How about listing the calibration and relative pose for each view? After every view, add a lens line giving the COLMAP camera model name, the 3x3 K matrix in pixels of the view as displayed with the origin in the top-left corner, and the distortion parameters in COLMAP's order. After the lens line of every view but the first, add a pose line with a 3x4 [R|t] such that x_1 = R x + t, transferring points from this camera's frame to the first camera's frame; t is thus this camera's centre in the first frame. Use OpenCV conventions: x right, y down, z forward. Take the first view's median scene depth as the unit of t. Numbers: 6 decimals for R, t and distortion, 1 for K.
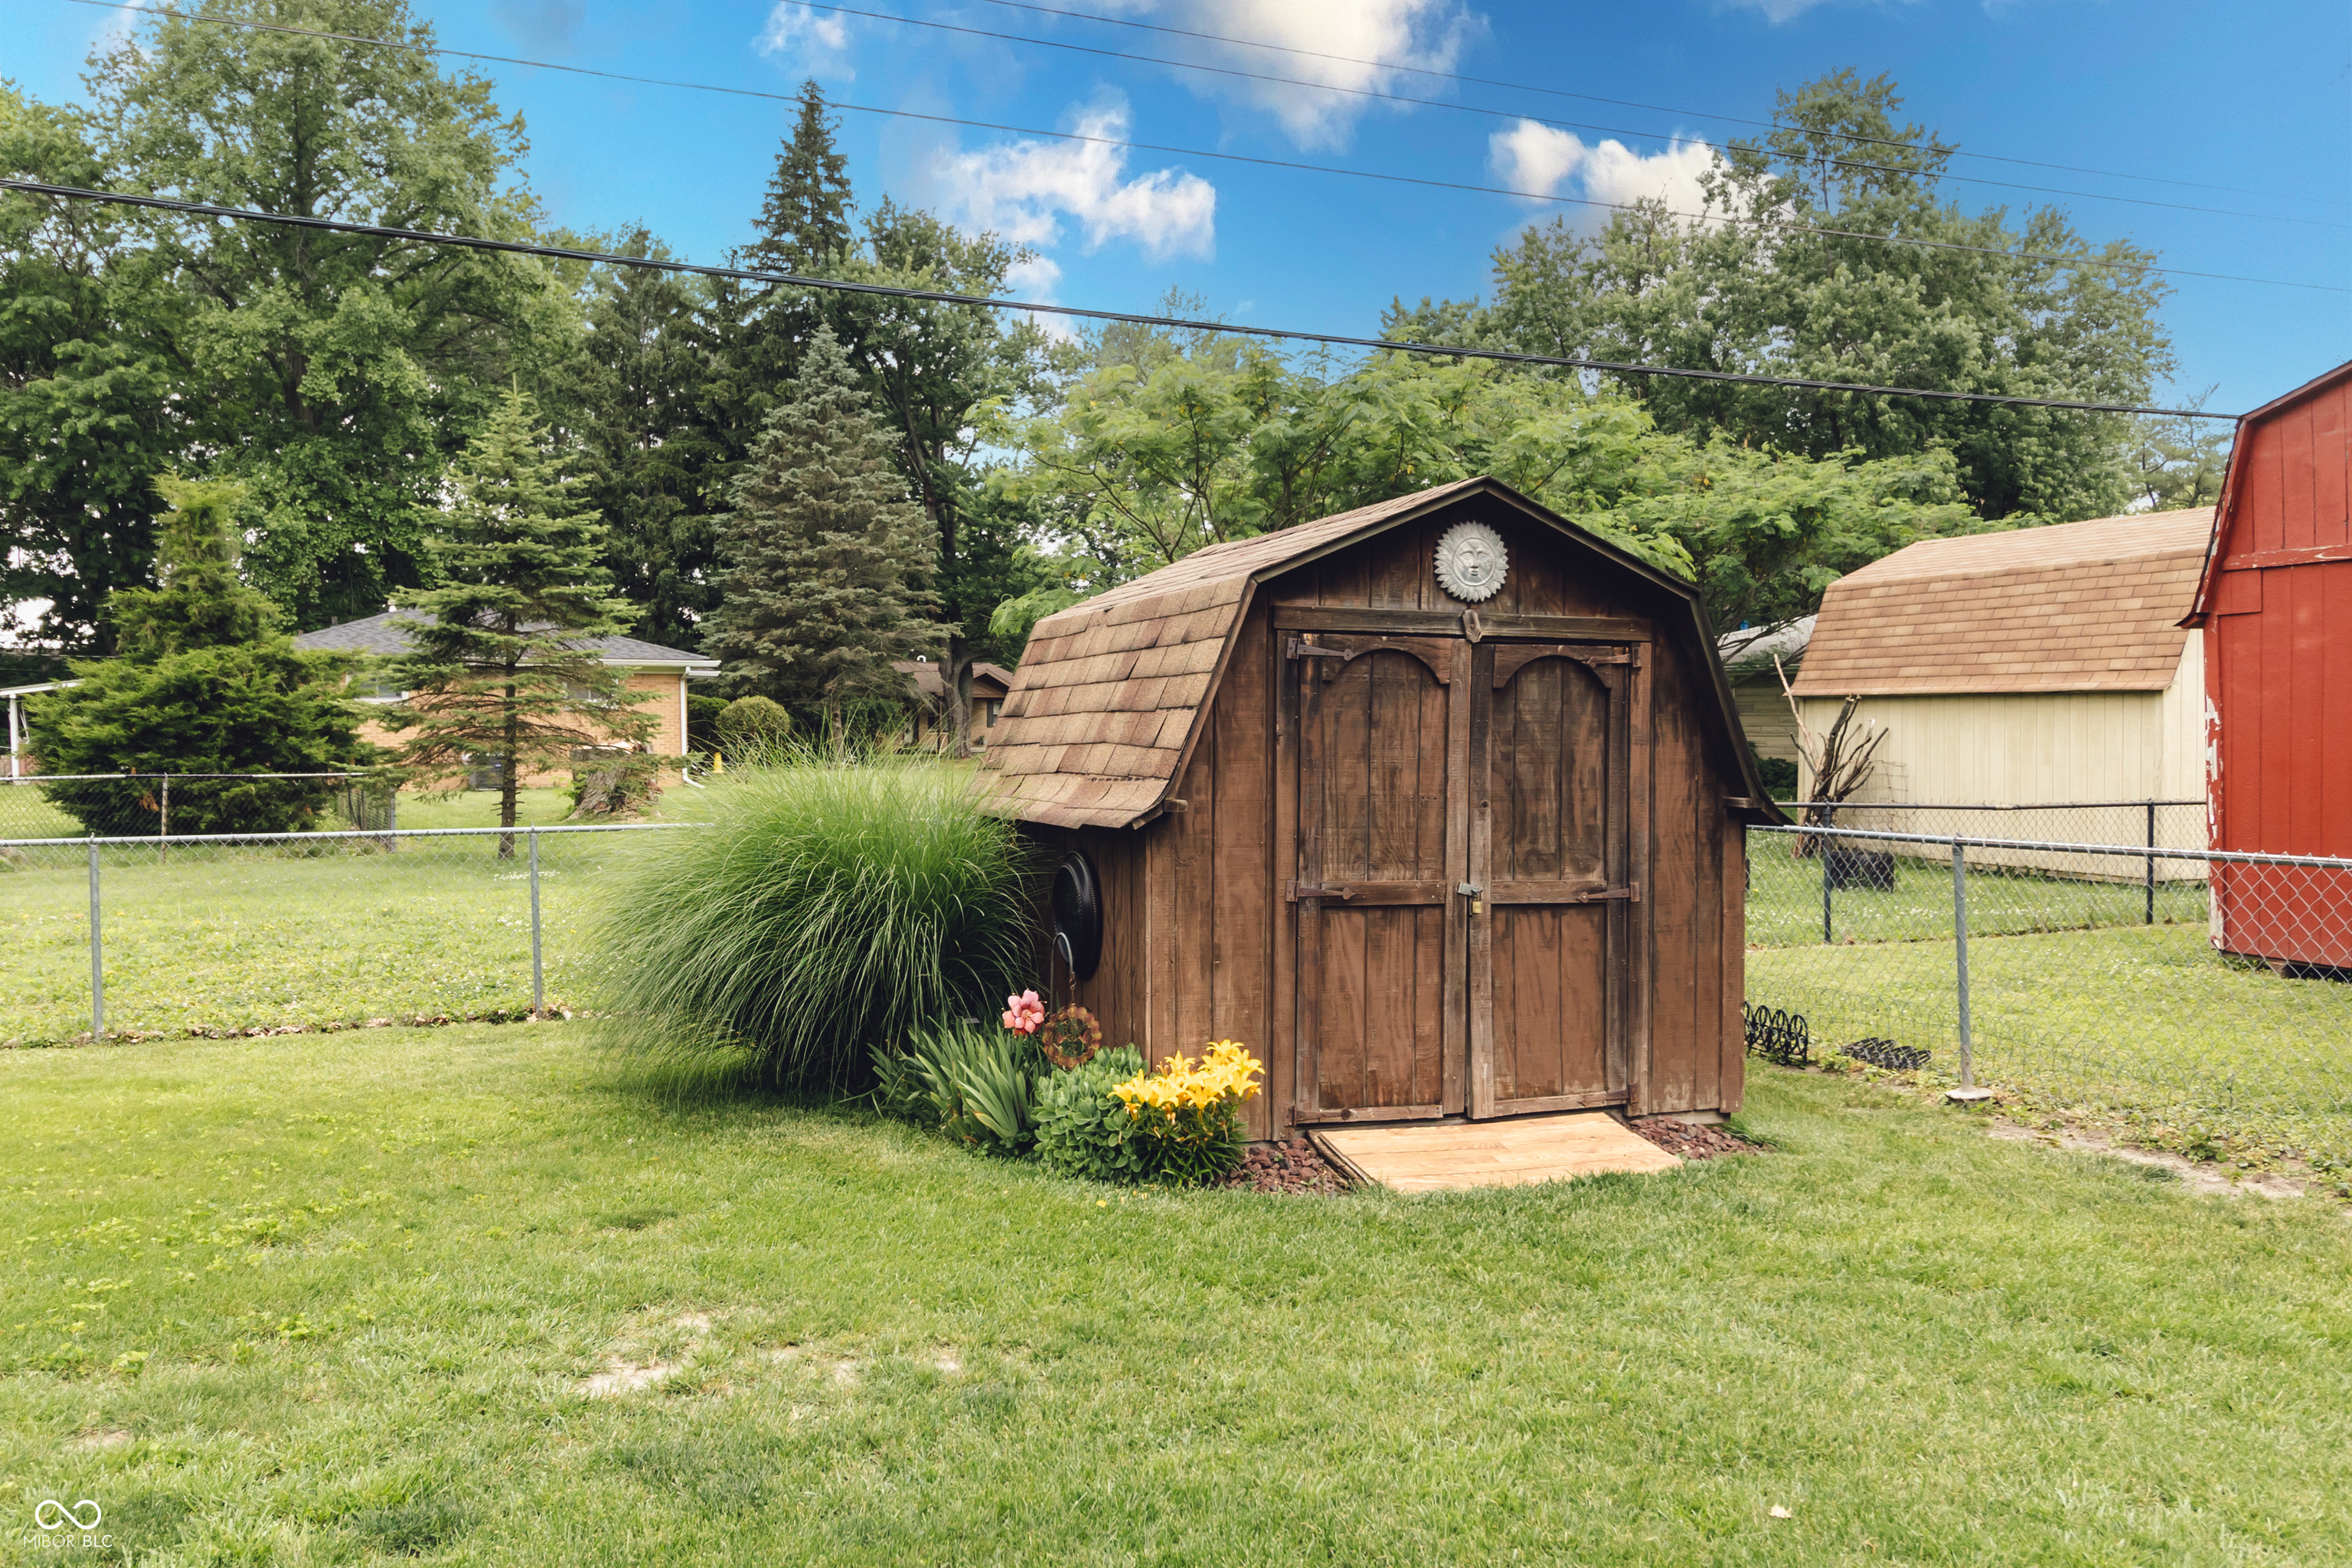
lens RADIAL K [[1853.8, 0, 1176.0], [0, 1853.8, 784.0], [0, 0, 1]] dist [0.002731, -0.001412]
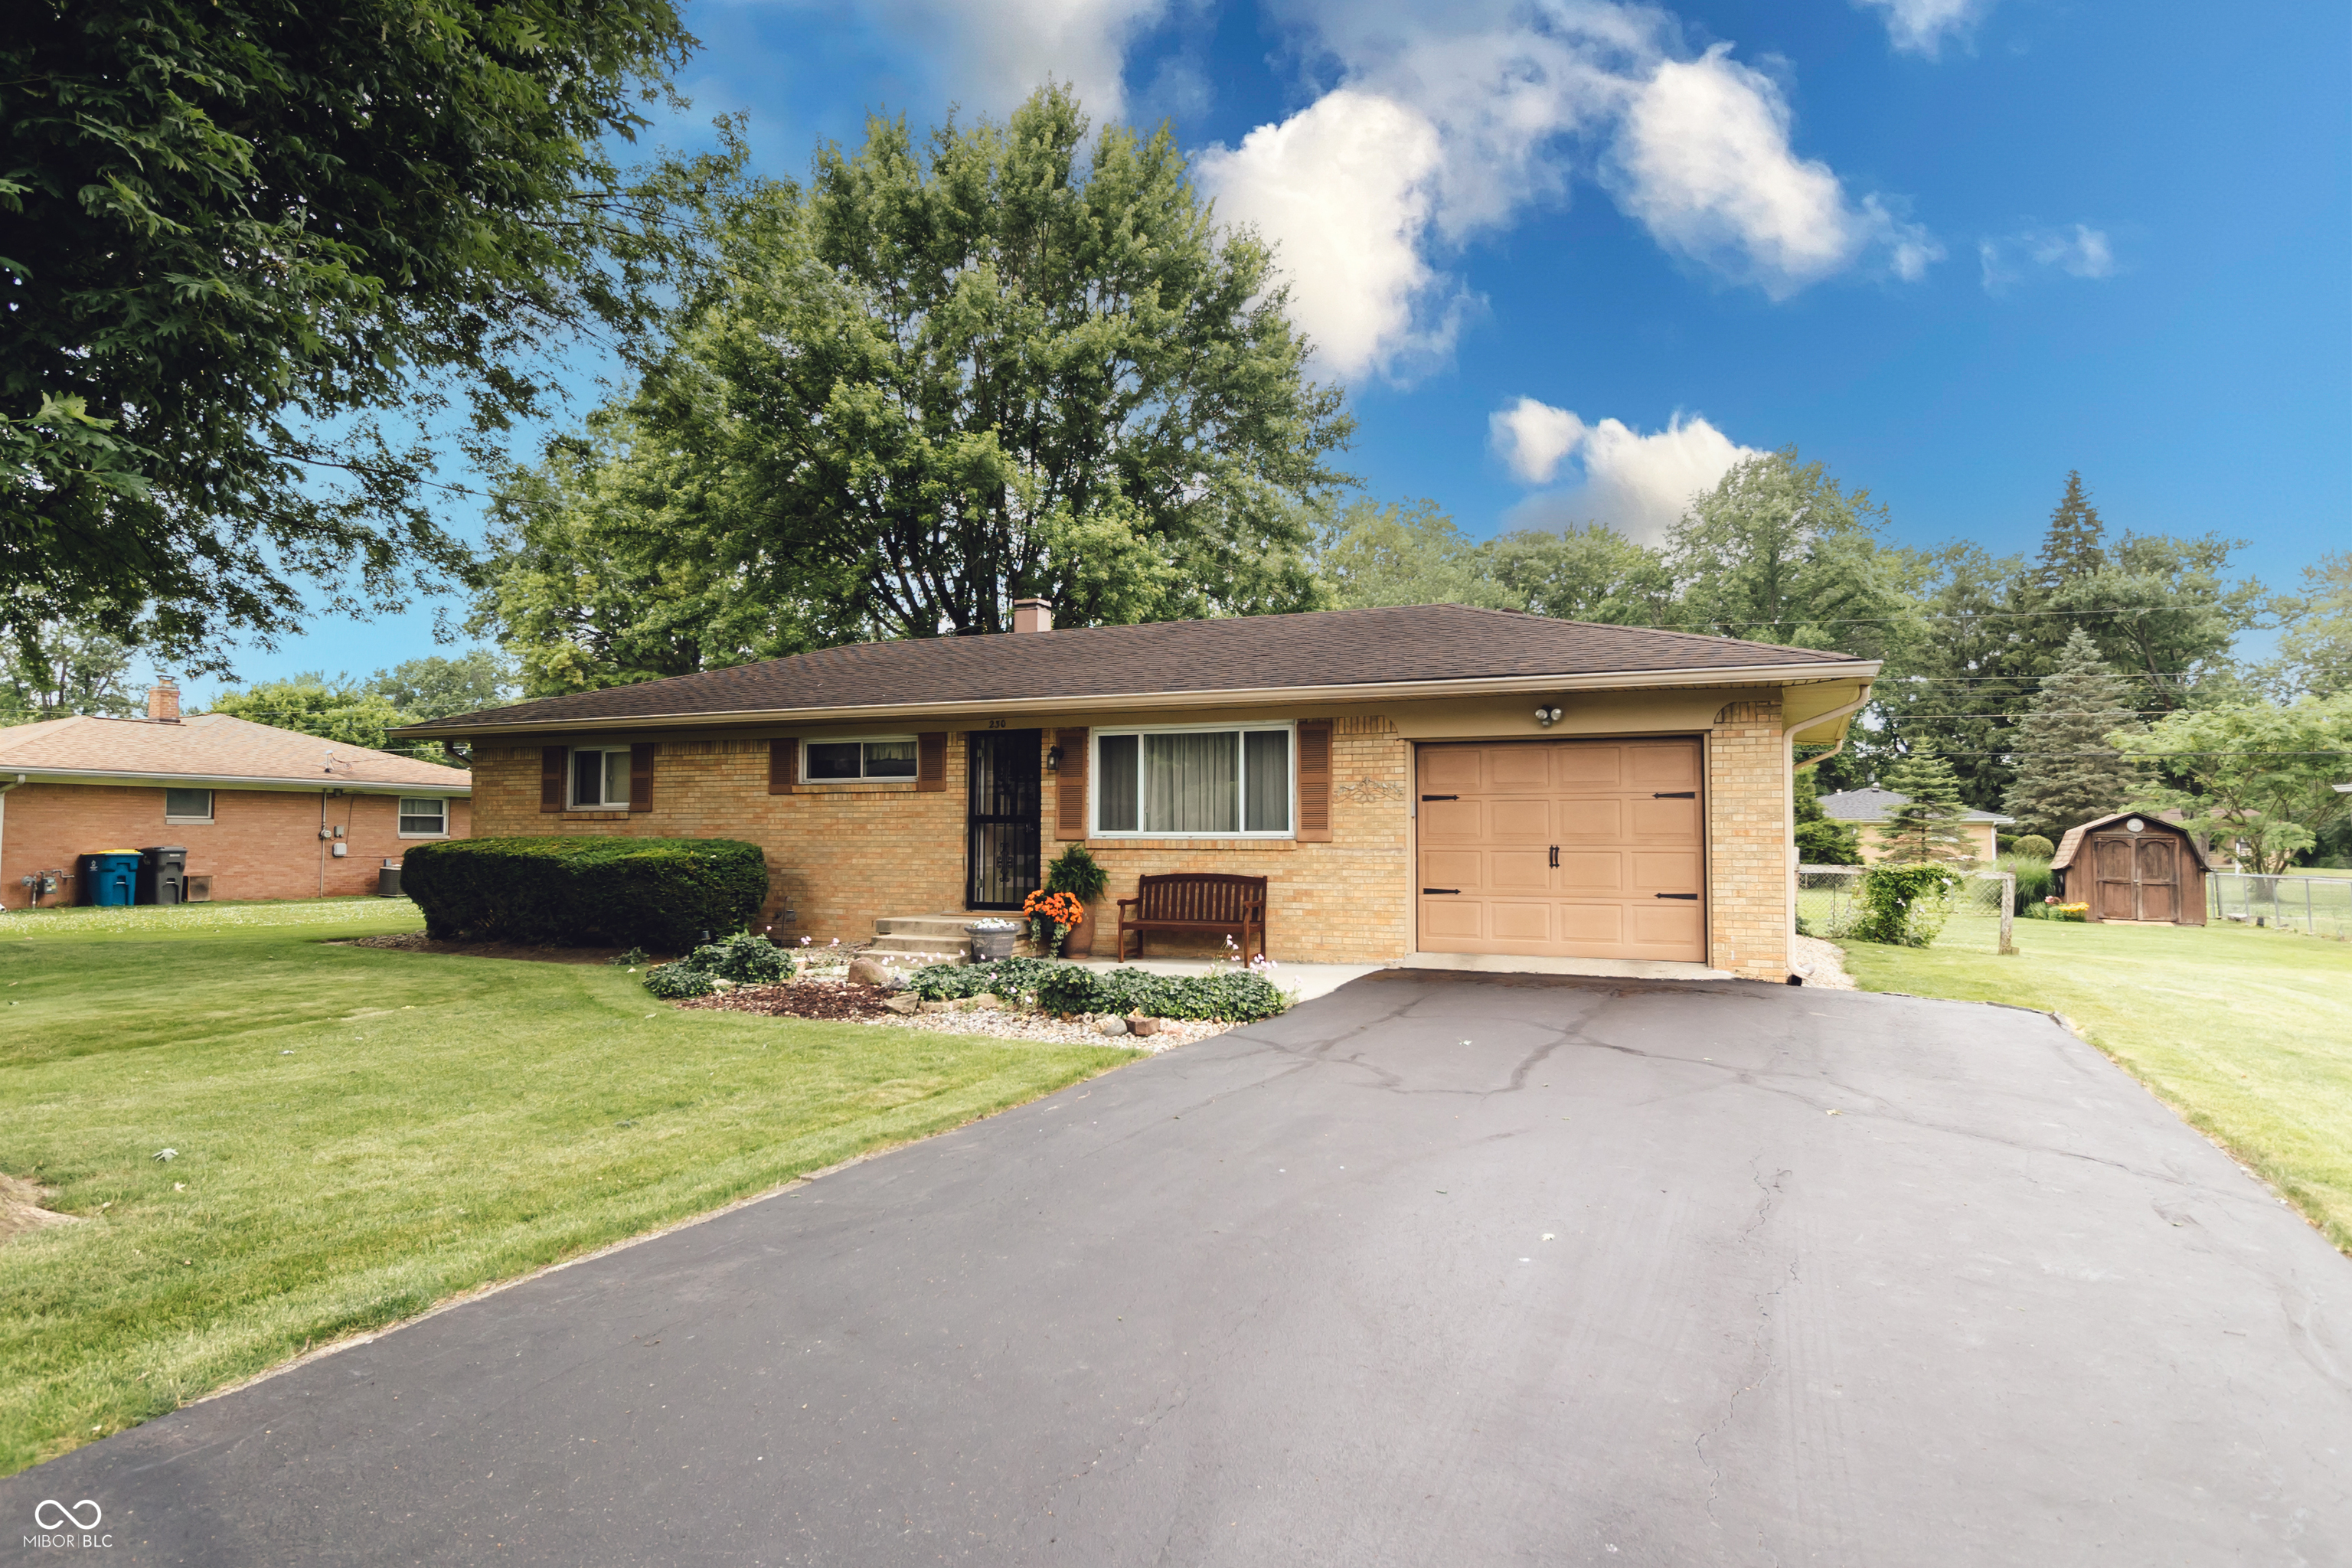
lens RADIAL K [[1377.7, 0, 1172.3], [0, 1377.7, 760.9], [0, 0, 1]] dist [0.002860, 0.000565]
pose [[0.696540, -0.040246, -0.716389, 0.350914], [-0.026464, 0.996305, -0.081702, 0.034452], [0.717030, 0.075867, 0.692901, -1.267923]]
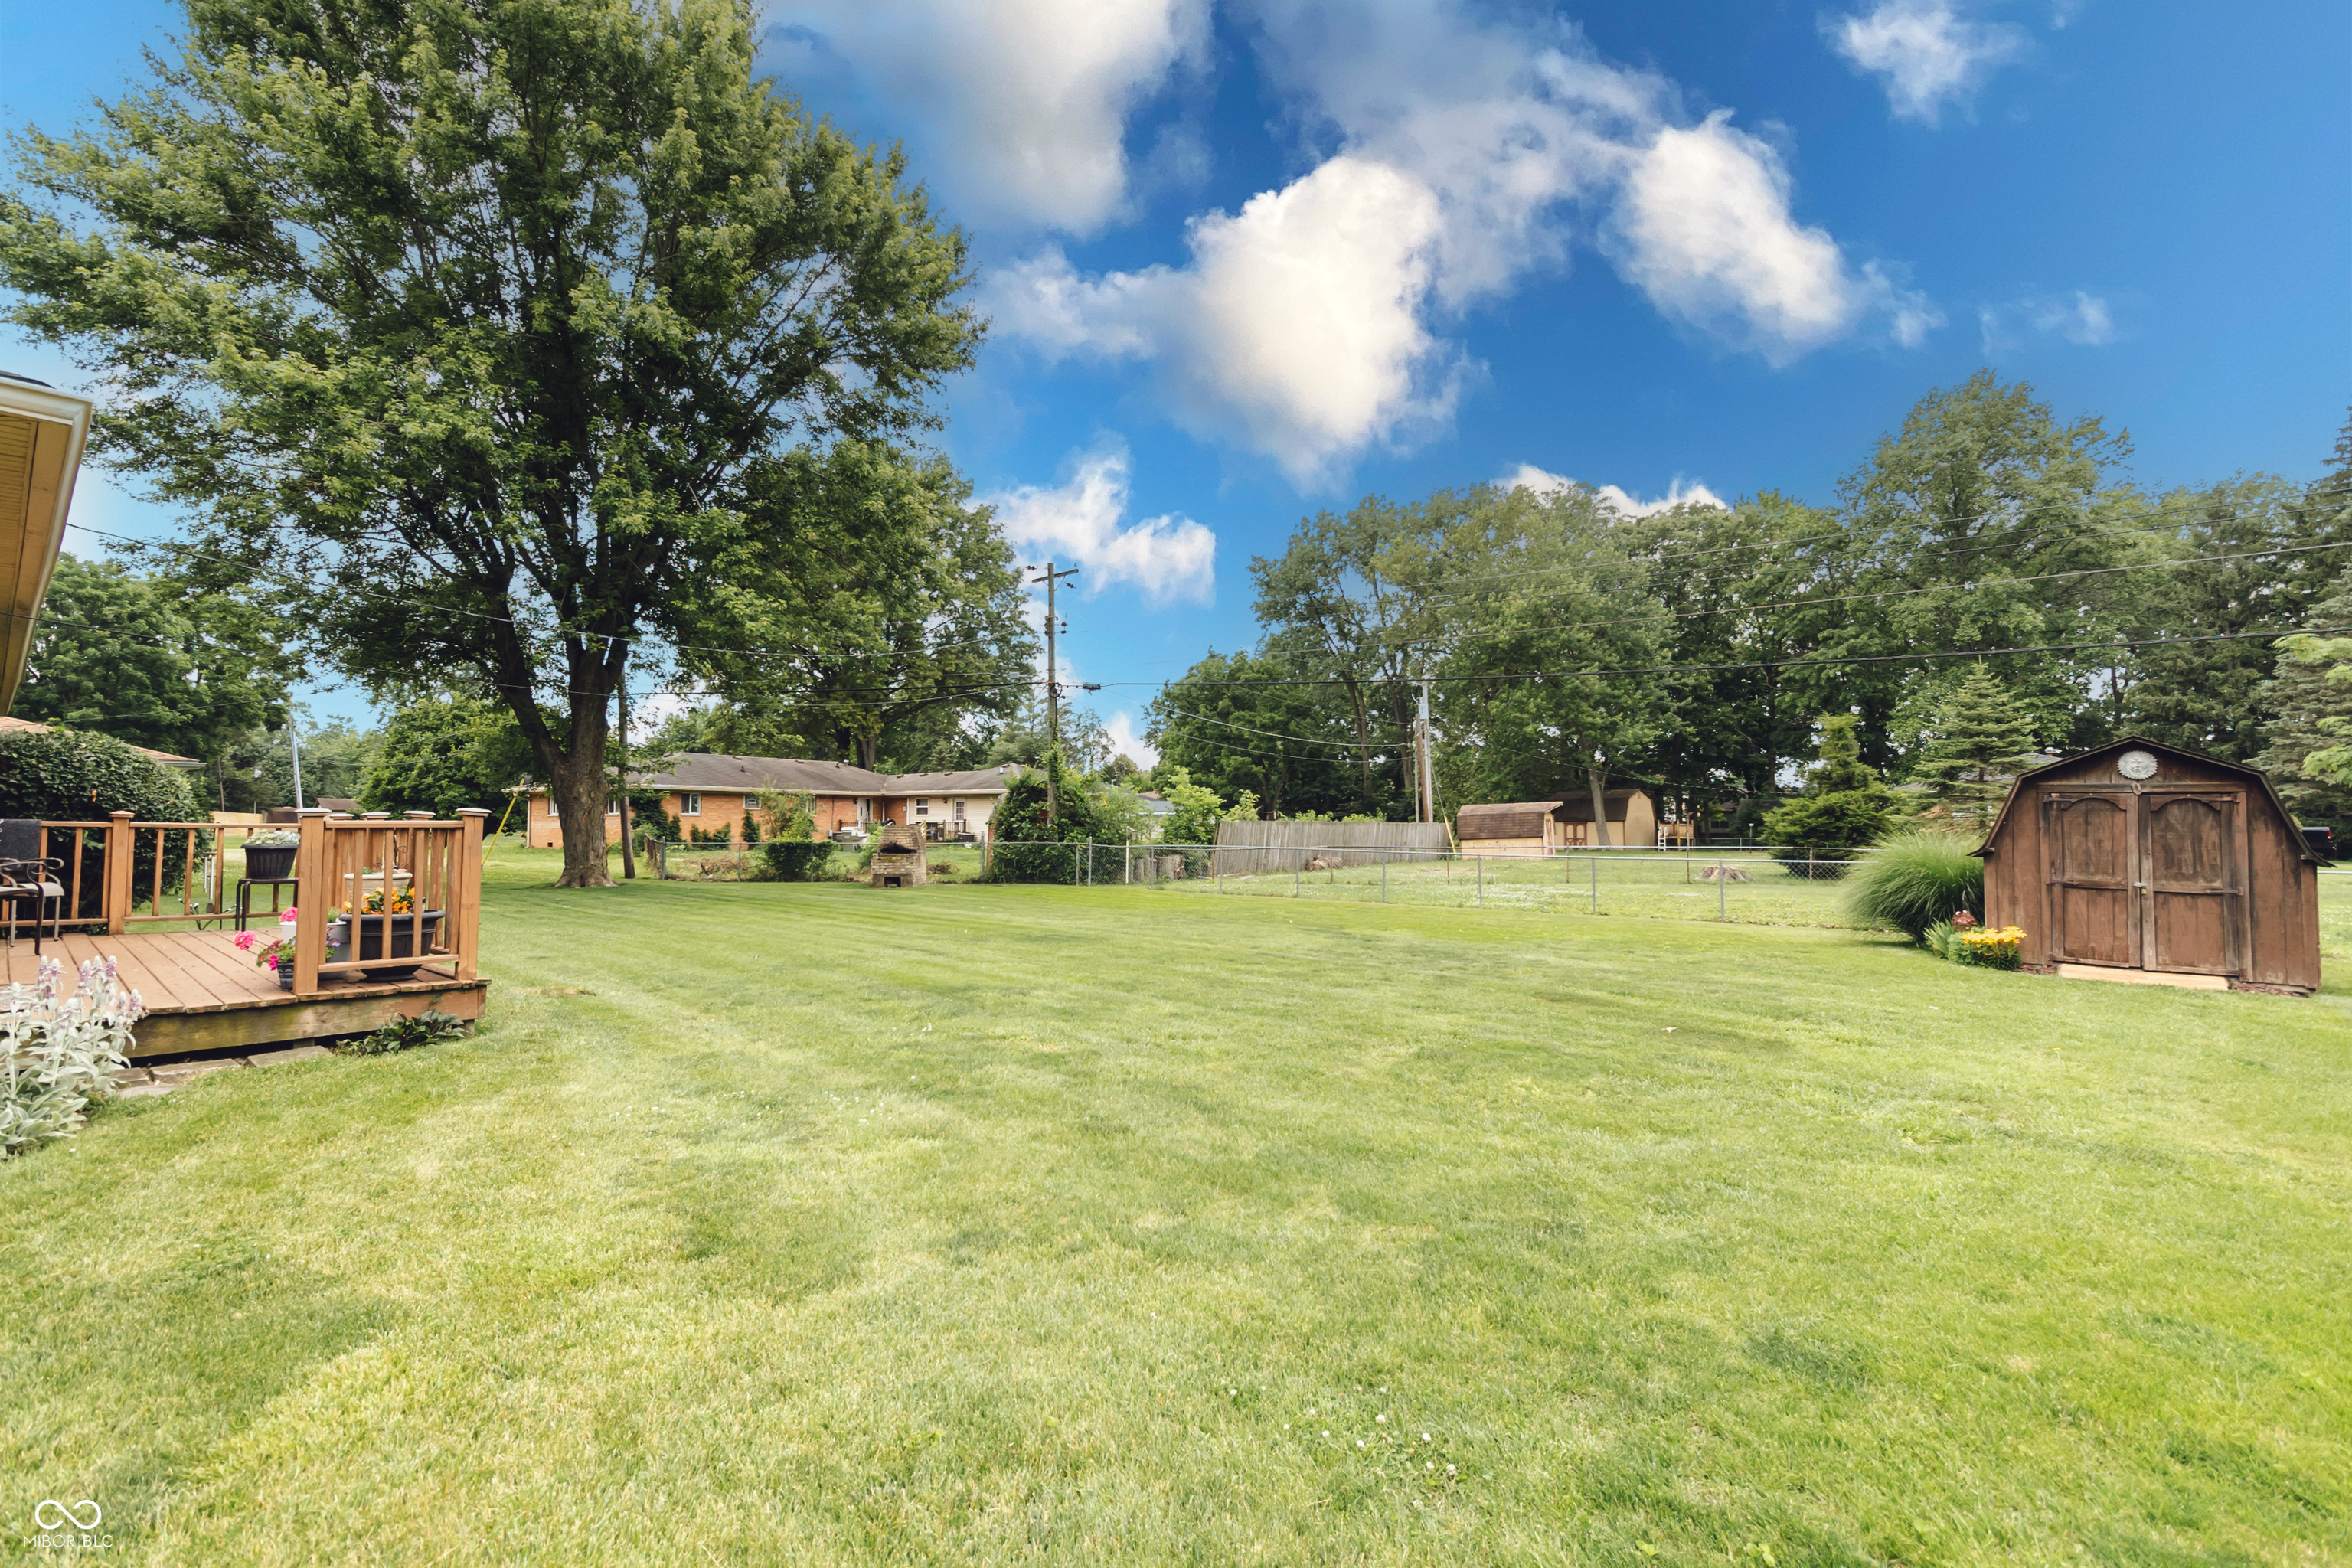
lens RADIAL K [[1086.5, 0, 1151.6], [0, 1086.5, 761.6], [0, 0, 1]] dist [-0.002882, -0.001452]
pose [[0.434158, -0.049314, -0.899486, 0.287926], [-0.035113, 0.996815, -0.071599, 0.012226], [0.900152, 0.062669, 0.431043, -0.299638]]
